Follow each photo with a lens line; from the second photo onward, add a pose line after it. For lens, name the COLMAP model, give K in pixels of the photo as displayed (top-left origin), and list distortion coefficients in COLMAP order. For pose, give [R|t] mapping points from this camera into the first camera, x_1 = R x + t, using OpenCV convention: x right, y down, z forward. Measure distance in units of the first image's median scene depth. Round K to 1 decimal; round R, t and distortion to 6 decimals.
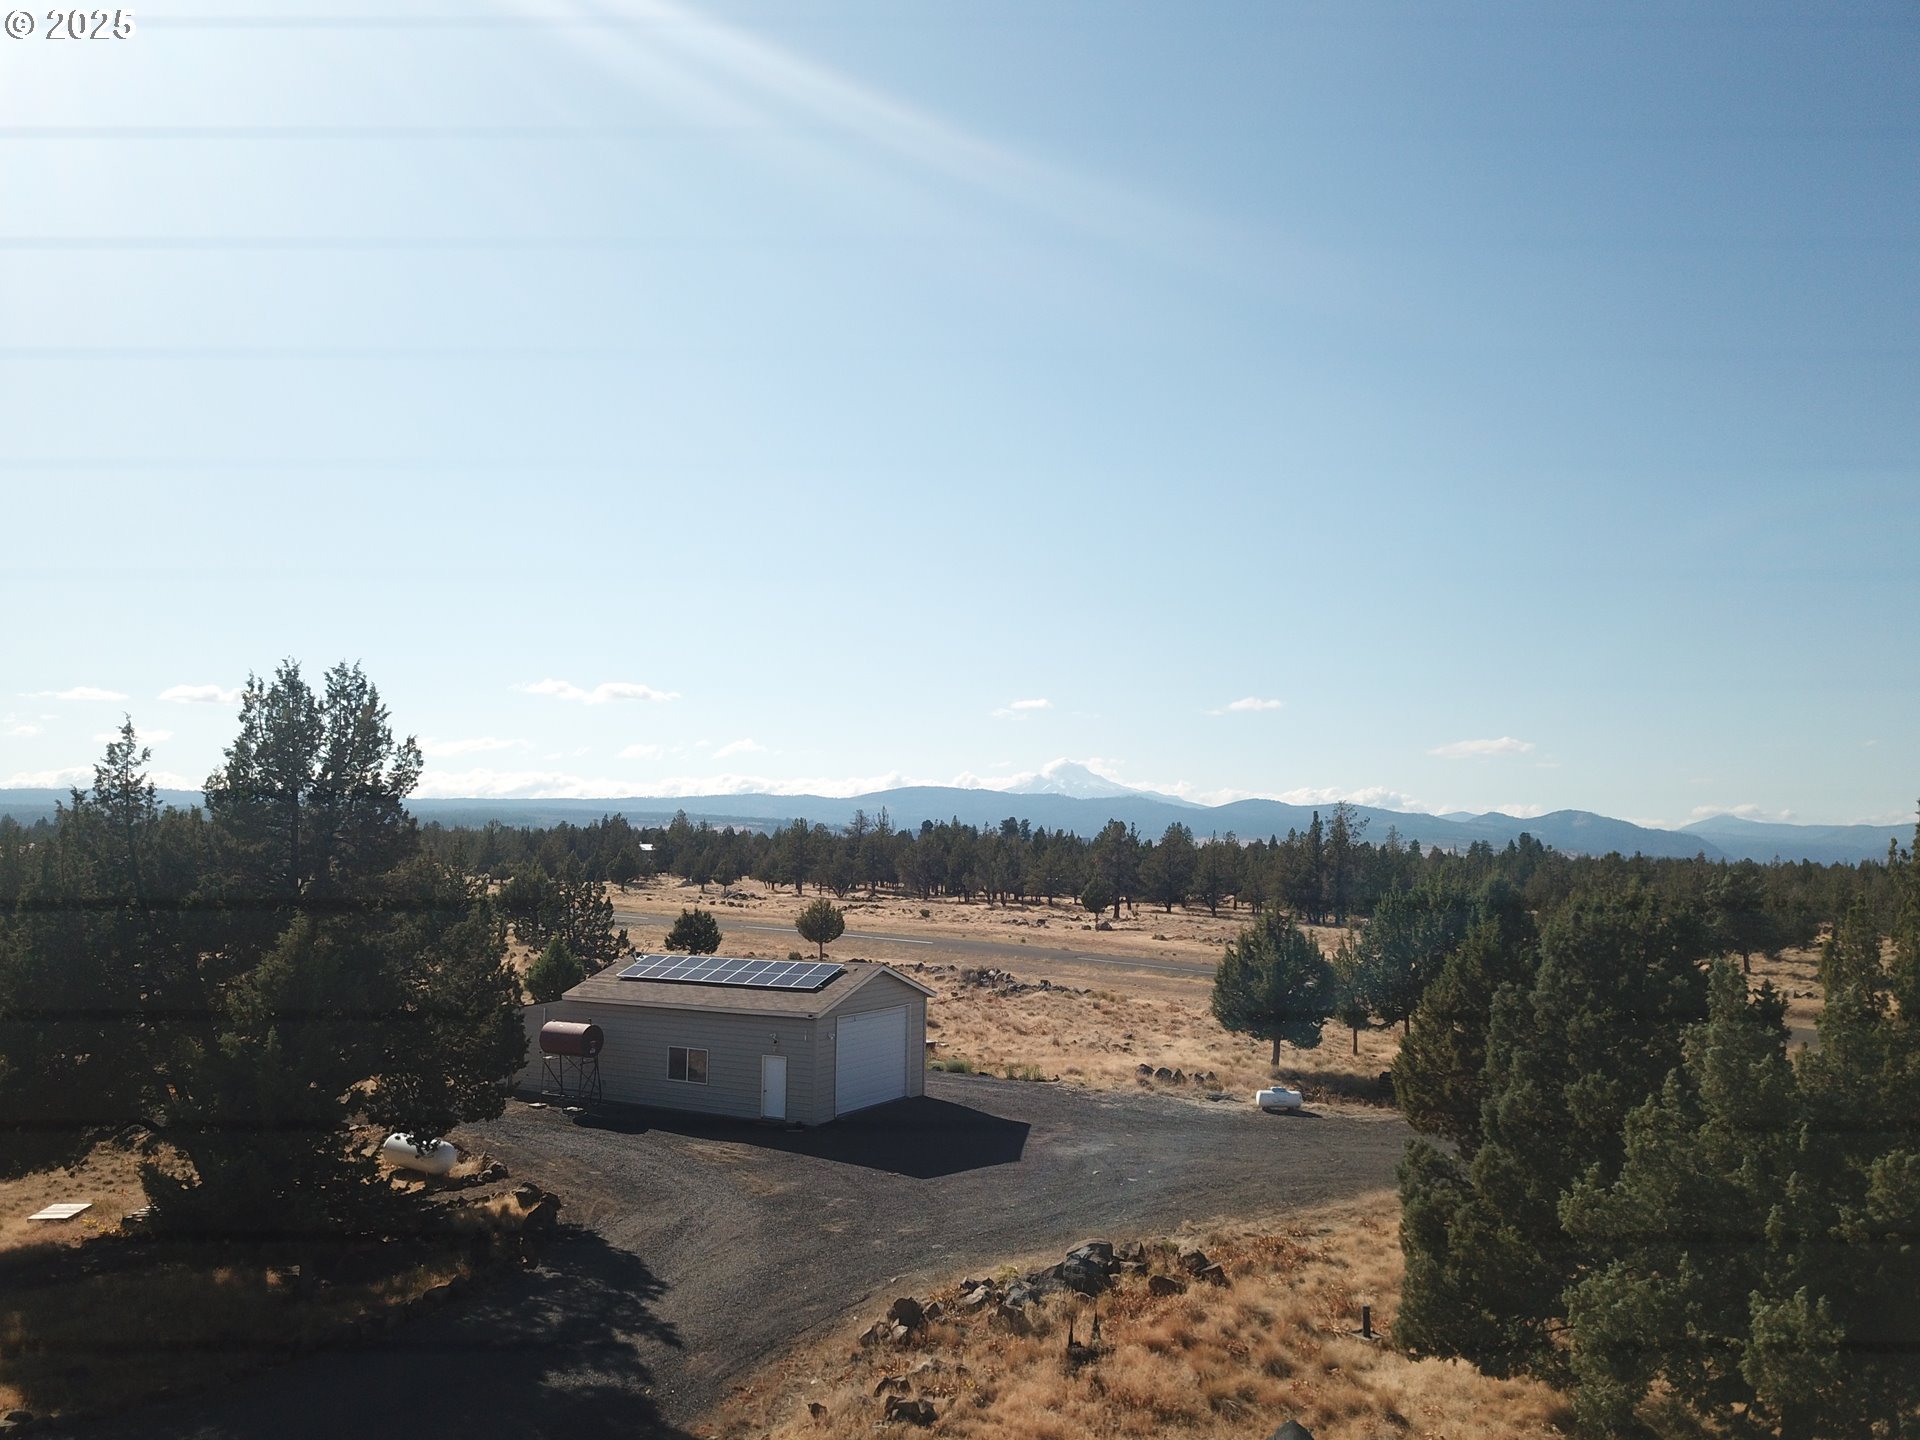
lens RADIAL K [[1487.0, 0, 956.2], [0, 1487.0, 719.4], [0, 0, 1]] dist [0.001348, -0.002952]
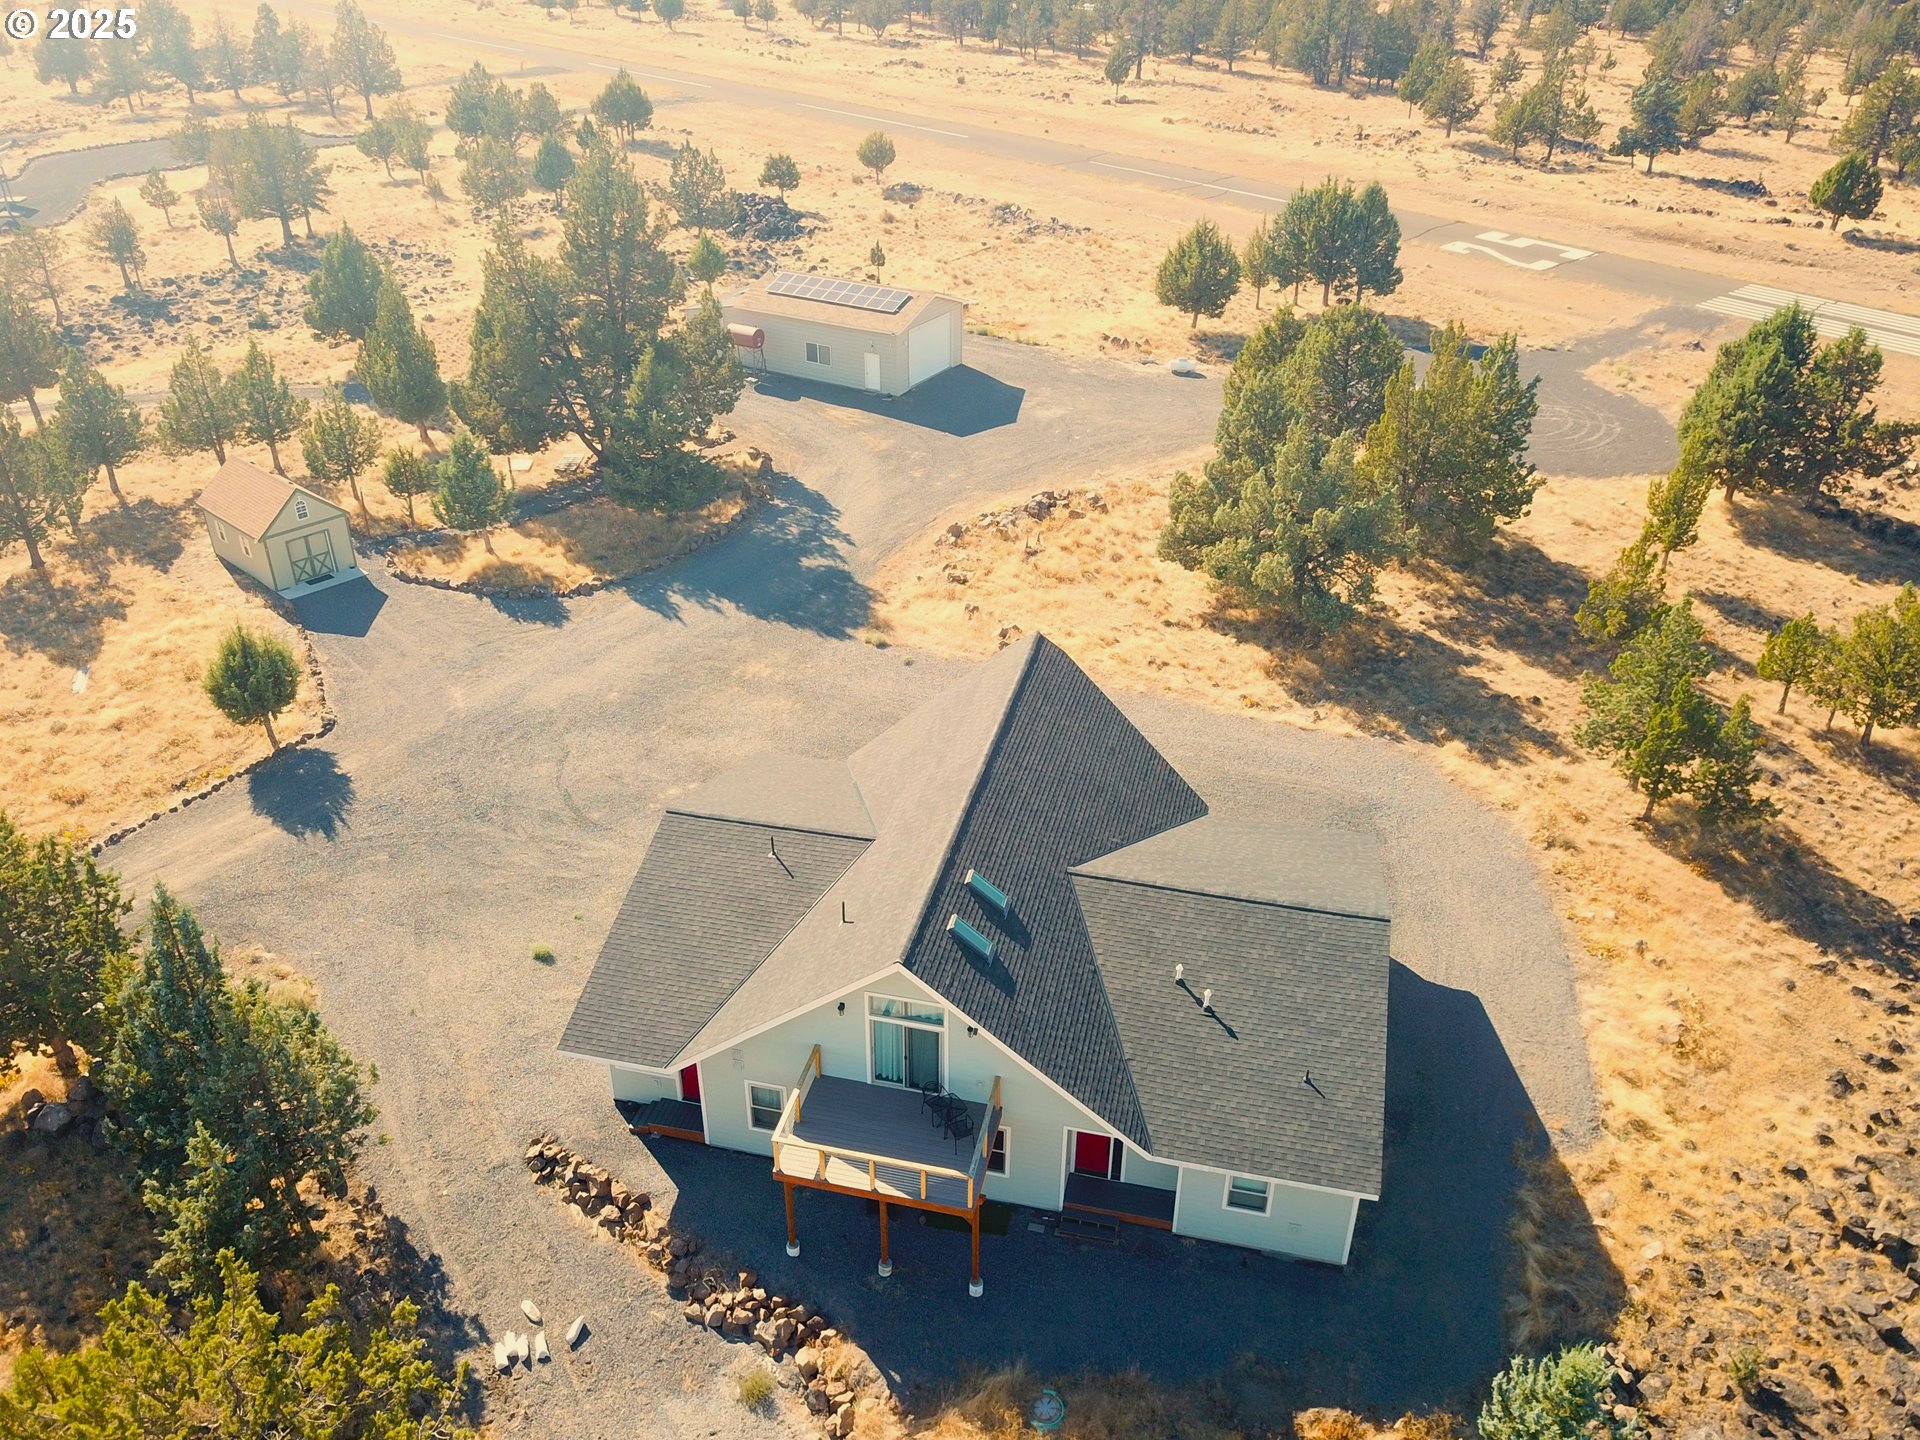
lens RADIAL K [[1487.0, 0, 960.7], [0, 1487.0, 719.1], [0, 0, 1]] dist [0.001348, -0.002952]
pose [[0.999755, 0.006841, -0.021037, 0.021745], [0.006475, 0.818844, 0.573980, -0.578132], [0.021152, -0.573976, 0.818599, -0.876372]]
